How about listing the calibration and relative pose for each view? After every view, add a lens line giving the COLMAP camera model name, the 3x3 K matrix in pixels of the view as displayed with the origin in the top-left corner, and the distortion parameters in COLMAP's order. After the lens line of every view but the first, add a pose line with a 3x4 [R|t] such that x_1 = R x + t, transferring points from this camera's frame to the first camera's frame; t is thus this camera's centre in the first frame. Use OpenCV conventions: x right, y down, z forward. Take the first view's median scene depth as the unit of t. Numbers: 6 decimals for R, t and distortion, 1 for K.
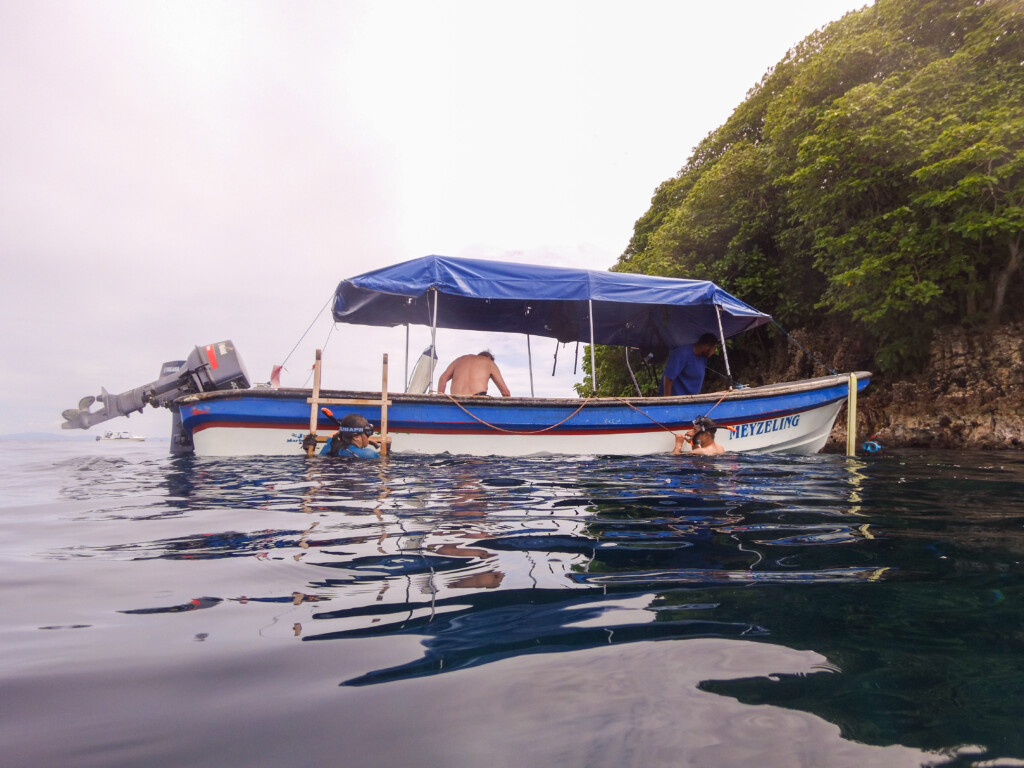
lens RADIAL K [[566.2, 0, 512.2], [0, 566.2, 384.0], [0, 0, 1]] dist [-0.002638, -0.000162]
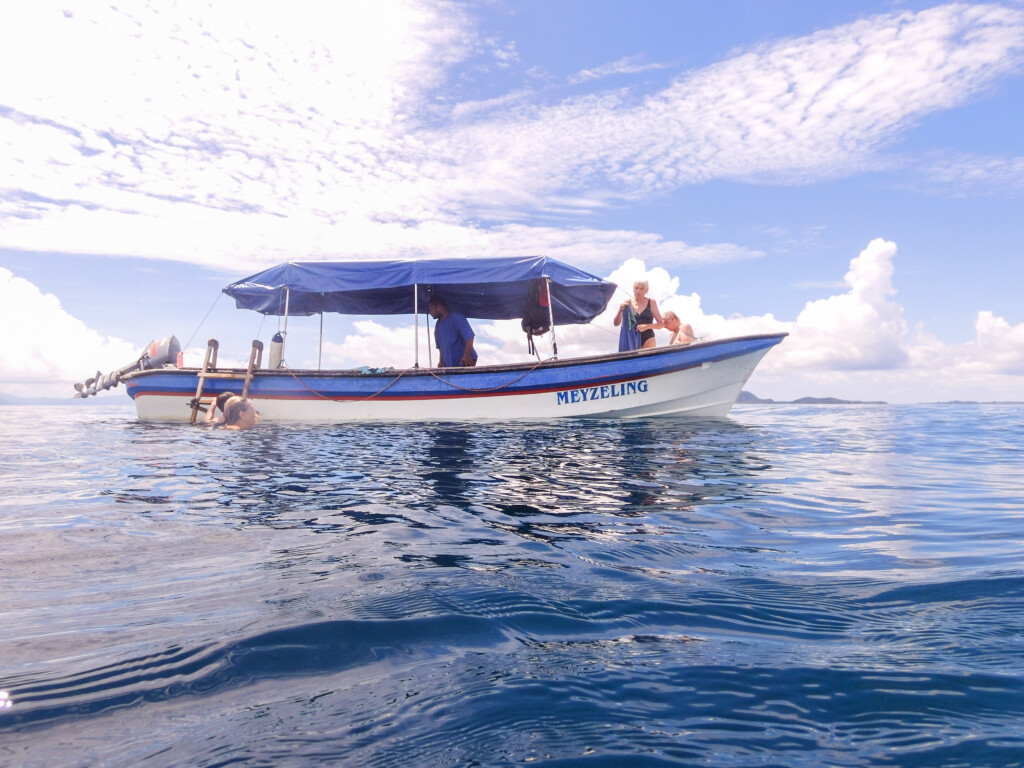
lens RADIAL K [[566.2, 0, 511.7], [0, 566.2, 384.2], [0, 0, 1]] dist [-0.002638, -0.000162]
pose [[0.925614, -0.019726, -0.377955, 0.713259], [0.031793, 0.999164, 0.025713, 0.030328], [0.377131, -0.035817, 0.925467, -0.009741]]
